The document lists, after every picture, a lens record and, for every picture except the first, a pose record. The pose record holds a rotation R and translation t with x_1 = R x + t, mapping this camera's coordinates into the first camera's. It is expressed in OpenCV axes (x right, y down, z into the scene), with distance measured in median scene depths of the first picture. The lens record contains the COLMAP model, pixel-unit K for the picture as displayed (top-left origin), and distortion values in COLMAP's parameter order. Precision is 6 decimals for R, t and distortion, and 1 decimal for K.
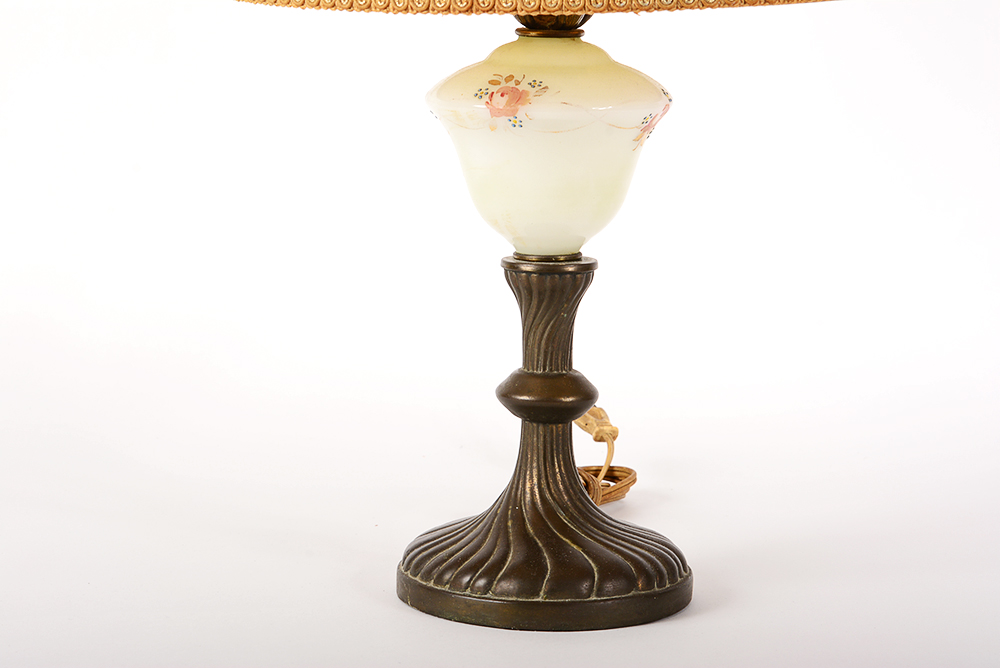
lens RADIAL K [[2407.3, 0, 503.0], [0, 2407.3, 336.6], [0, 0, 1]] dist [-0.013166, 0.000000]
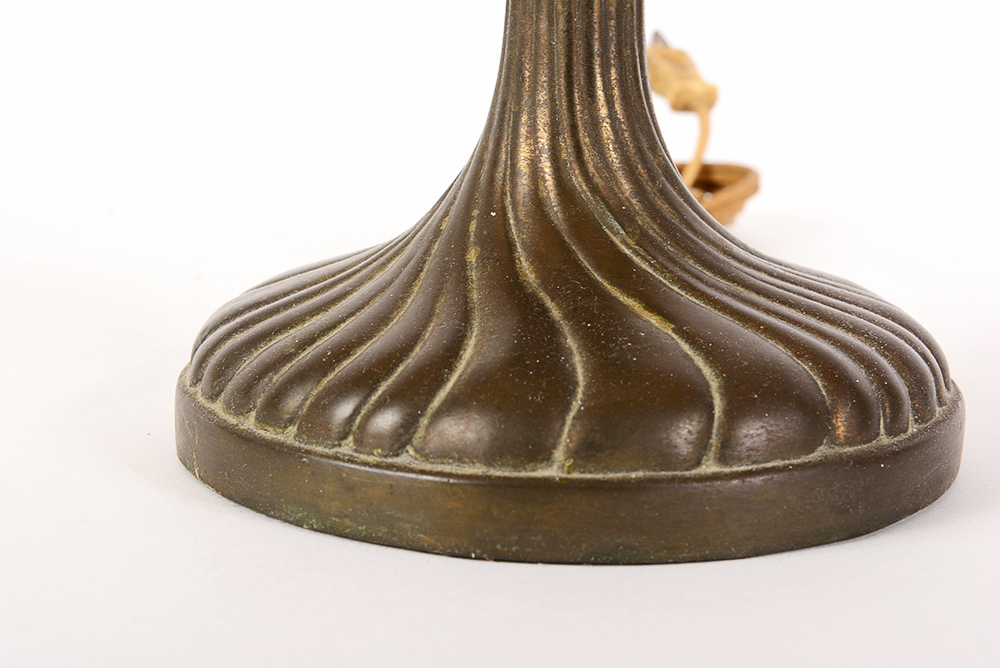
lens RADIAL K [[1672.2, 0, 500.8], [0, 1672.2, 331.8], [0, 0, 1]] dist [-0.003997, 0.000000]
pose [[0.999763, 0.002648, -0.021629, 0.012634], [-0.000881, 0.996690, 0.081292, 0.068815], [0.021773, -0.081254, 0.996456, 0.751079]]
